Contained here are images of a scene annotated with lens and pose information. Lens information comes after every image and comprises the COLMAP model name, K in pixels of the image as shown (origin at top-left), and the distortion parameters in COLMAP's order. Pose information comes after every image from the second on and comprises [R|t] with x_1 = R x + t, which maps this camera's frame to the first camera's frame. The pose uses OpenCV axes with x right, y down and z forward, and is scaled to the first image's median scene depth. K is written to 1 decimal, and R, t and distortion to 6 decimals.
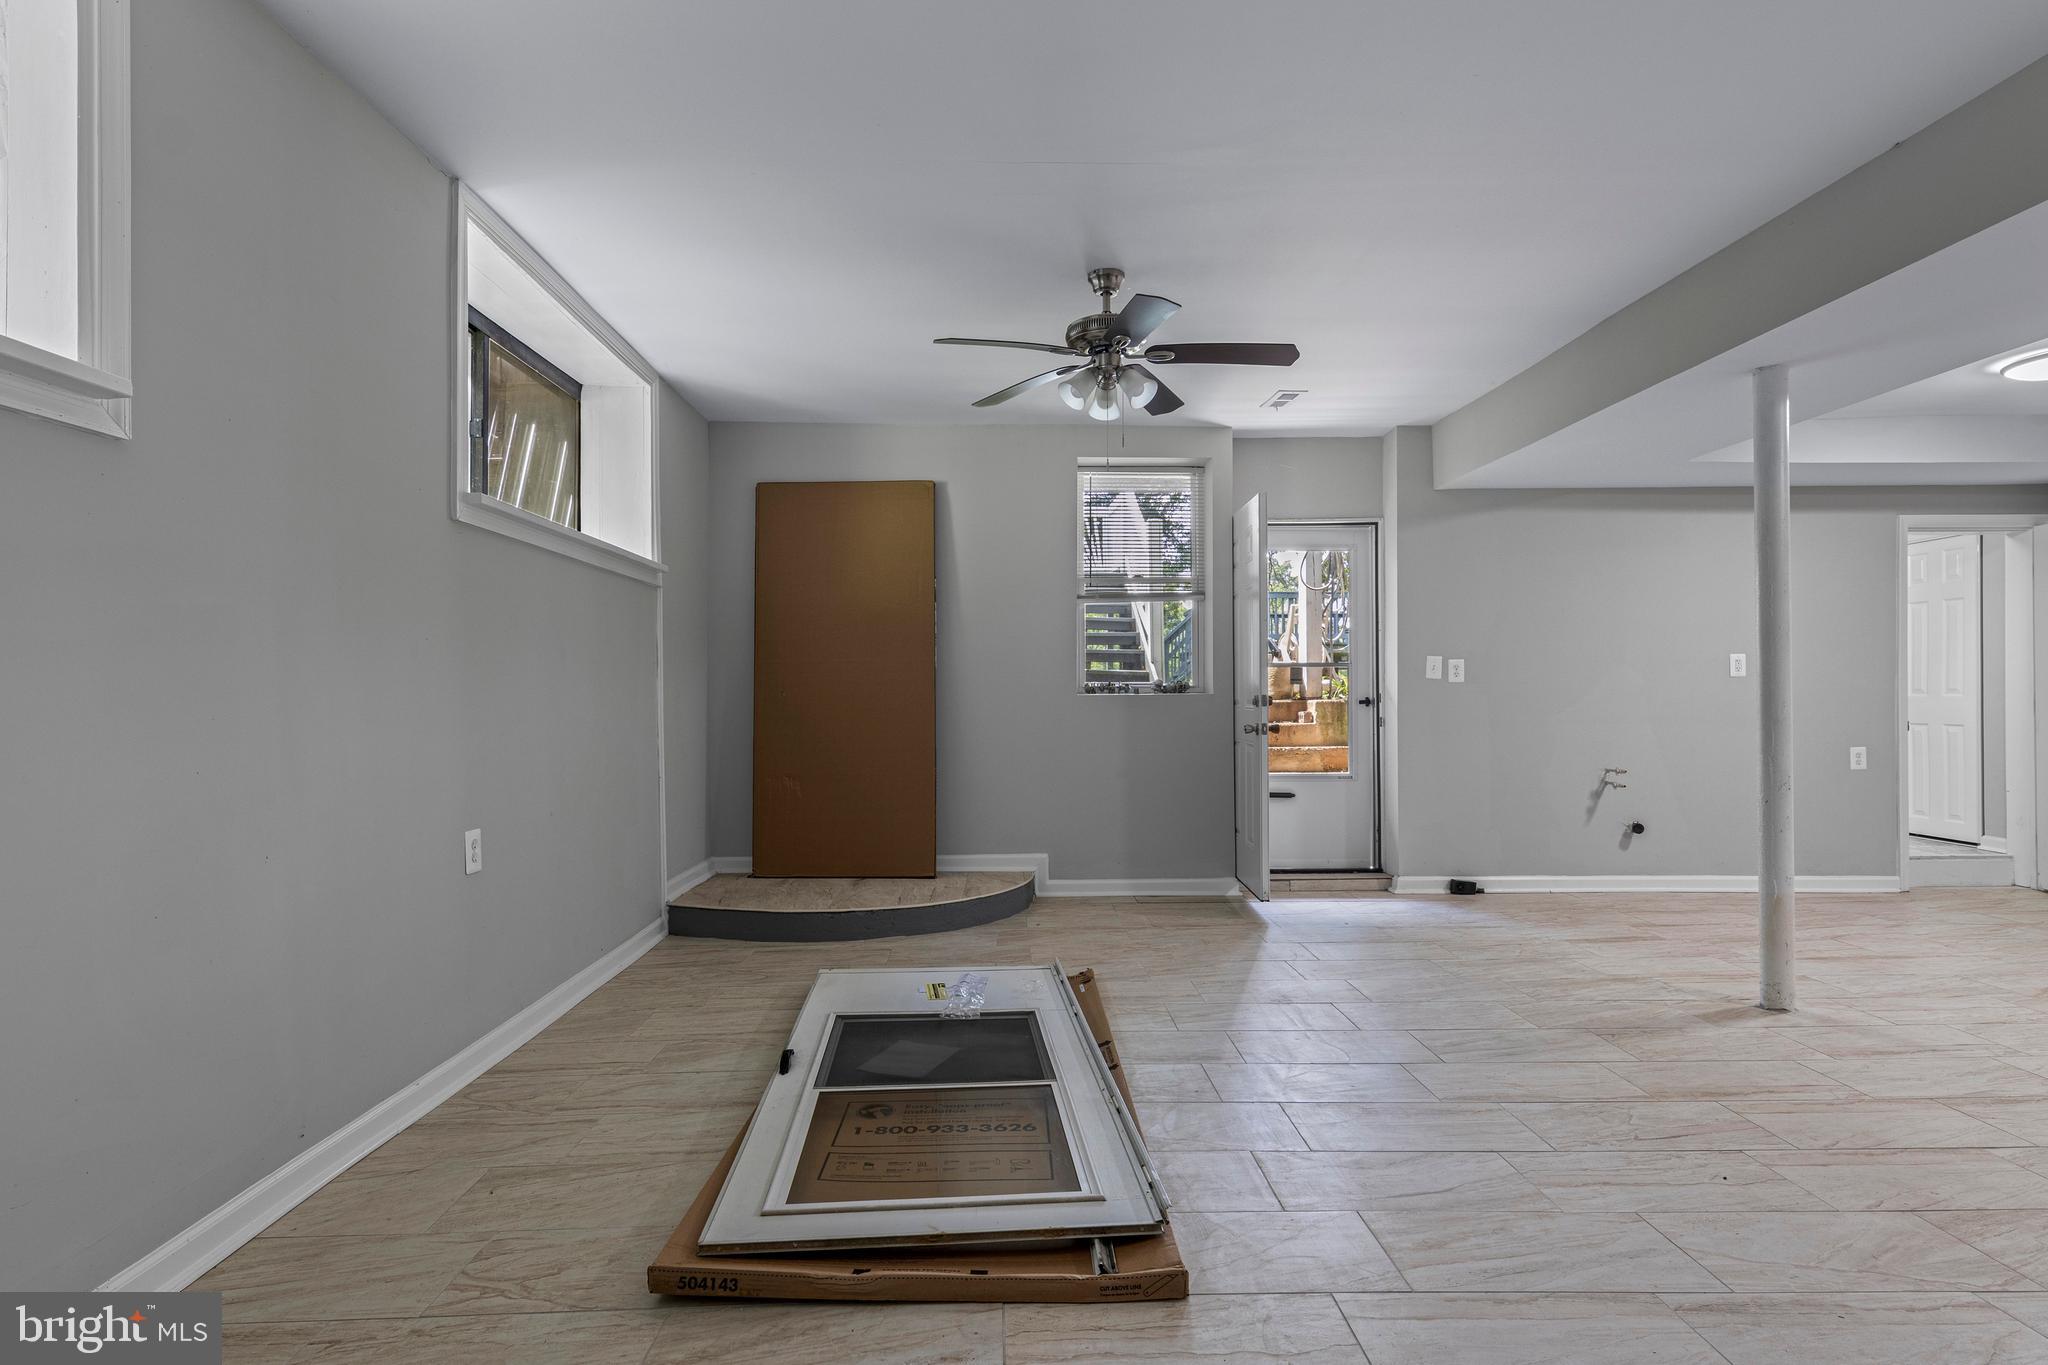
lens RADIAL K [[1047.1, 0, 1023.8], [0, 1047.1, 687.7], [0, 0, 1]] dist [0.002147, 0.003000]
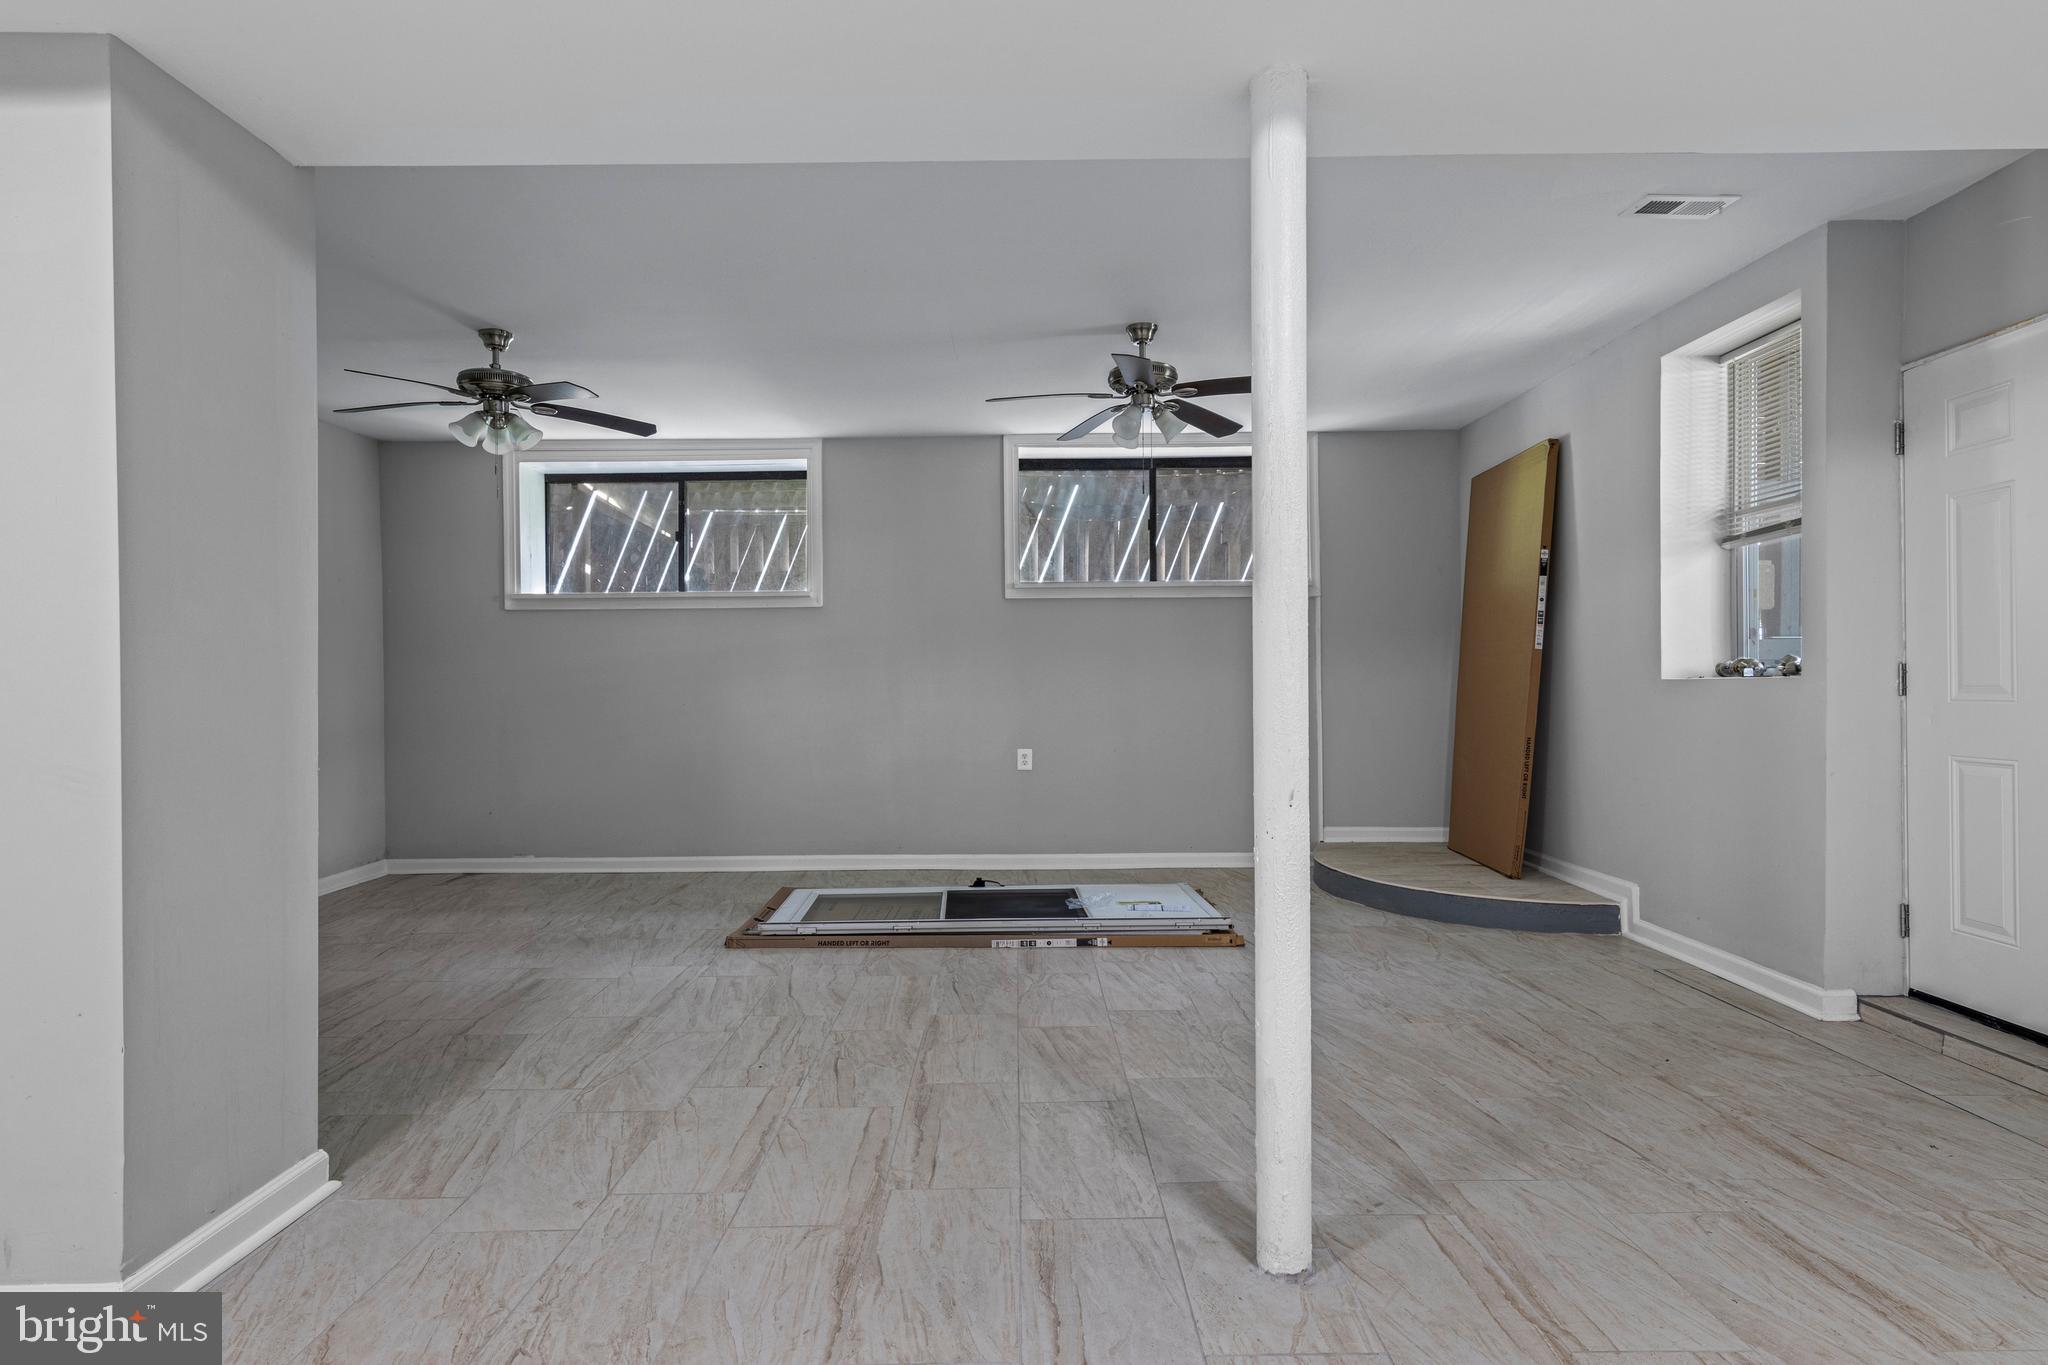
lens RADIAL K [[1047.1, 0, 1022.0], [0, 1047.1, 686.4], [0, 0, 1]] dist [0.002147, 0.003000]
pose [[-0.024481, 0.003820, -0.999693, 1.590350], [0.012485, 0.999916, 0.003515, 0.007712], [0.999622, -0.012395, -0.024527, 1.120804]]
